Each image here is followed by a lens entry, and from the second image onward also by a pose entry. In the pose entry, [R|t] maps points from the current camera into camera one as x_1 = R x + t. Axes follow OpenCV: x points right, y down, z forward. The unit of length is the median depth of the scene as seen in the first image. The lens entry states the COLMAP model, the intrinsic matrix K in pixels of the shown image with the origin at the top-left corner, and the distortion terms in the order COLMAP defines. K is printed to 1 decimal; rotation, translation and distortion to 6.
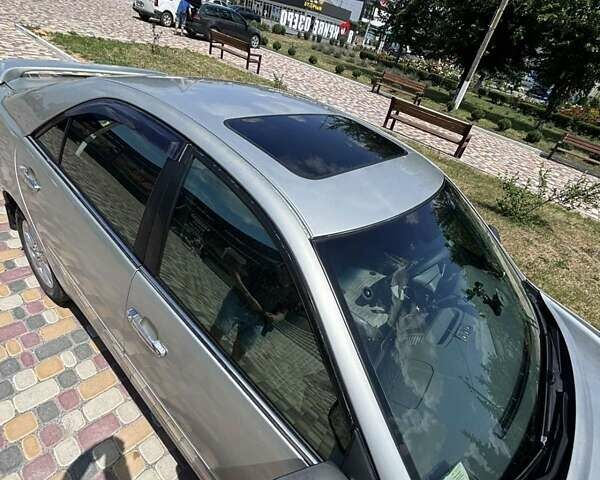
lens RADIAL K [[326.3, 0, 300.0], [0, 326.3, 240.0], [0, 0, 1]] dist [-0.004567, 0.009982]
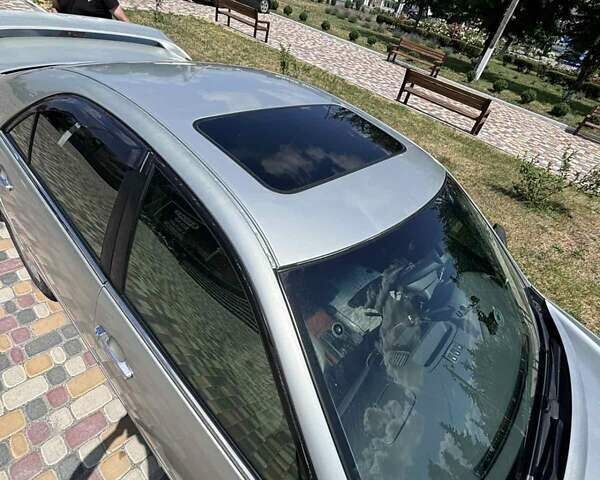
lens RADIAL K [[326.3, 0, 300.0], [0, 326.3, 240.0], [0, 0, 1]] dist [-0.004567, 0.009982]
pose [[0.999253, 0.013720, -0.036130, 0.011783], [-0.010756, 0.996657, 0.080994, -0.014069], [0.037120, -0.080545, 0.996060, 0.010486]]
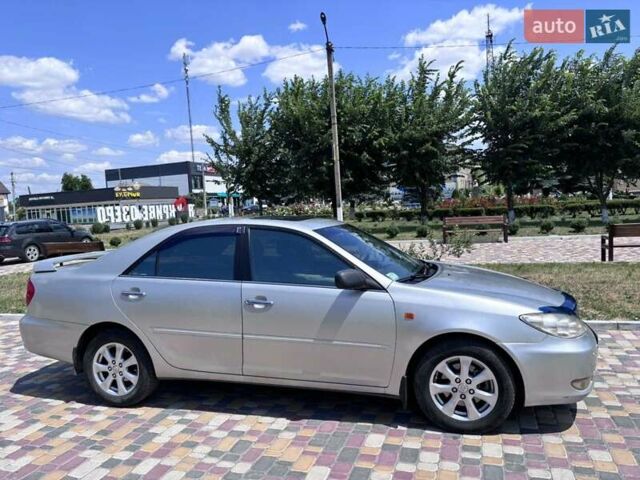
lens RADIAL K [[495.1, 0, 320.0], [0, 495.1, 240.0], [0, 0, 1]] dist [0.072858, -0.106804]
pose [[0.877375, -0.306938, 0.368785, -0.131323], [0.443565, 0.811916, -0.379529, 0.149732], [-0.182931, 0.496570, 0.848502, -0.223271]]
